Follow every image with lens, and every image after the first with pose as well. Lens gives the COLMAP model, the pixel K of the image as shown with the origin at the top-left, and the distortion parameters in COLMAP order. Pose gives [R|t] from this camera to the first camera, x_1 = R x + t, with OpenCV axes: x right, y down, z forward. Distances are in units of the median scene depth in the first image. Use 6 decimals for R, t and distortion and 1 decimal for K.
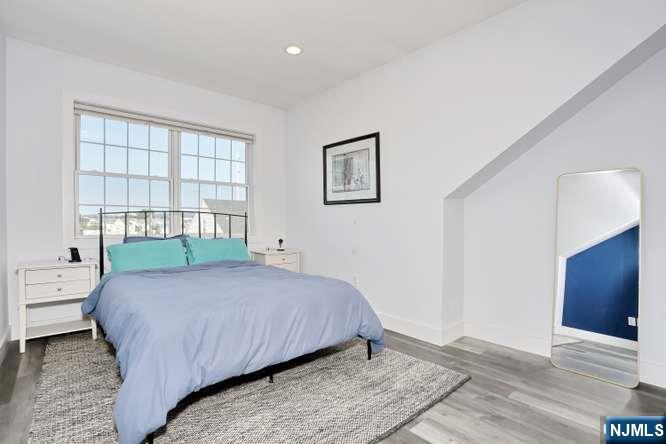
lens RADIAL K [[321.7, 0, 341.8], [0, 321.7, 220.8], [0, 0, 1]] dist [-0.084814, 0.038394]
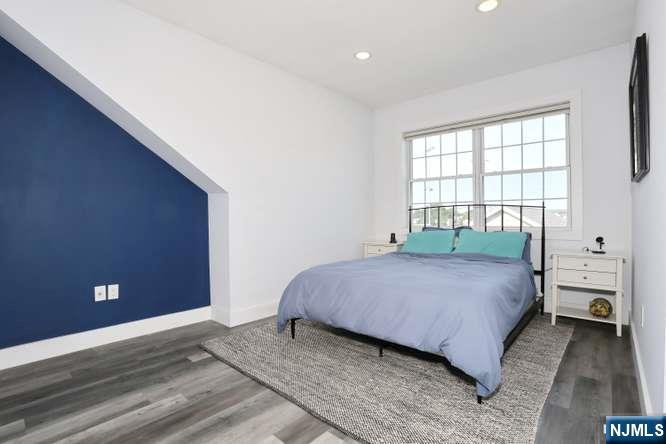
lens RADIAL K [[321.7, 0, 341.8], [0, 321.7, 220.8], [0, 0, 1]] dist [-0.084814, 0.038394]
pose [[0.117269, 0.008582, -0.993063, 0.460213], [0.016299, 0.999811, 0.010565, 0.005642], [0.992966, -0.017425, 0.117107, 0.396558]]
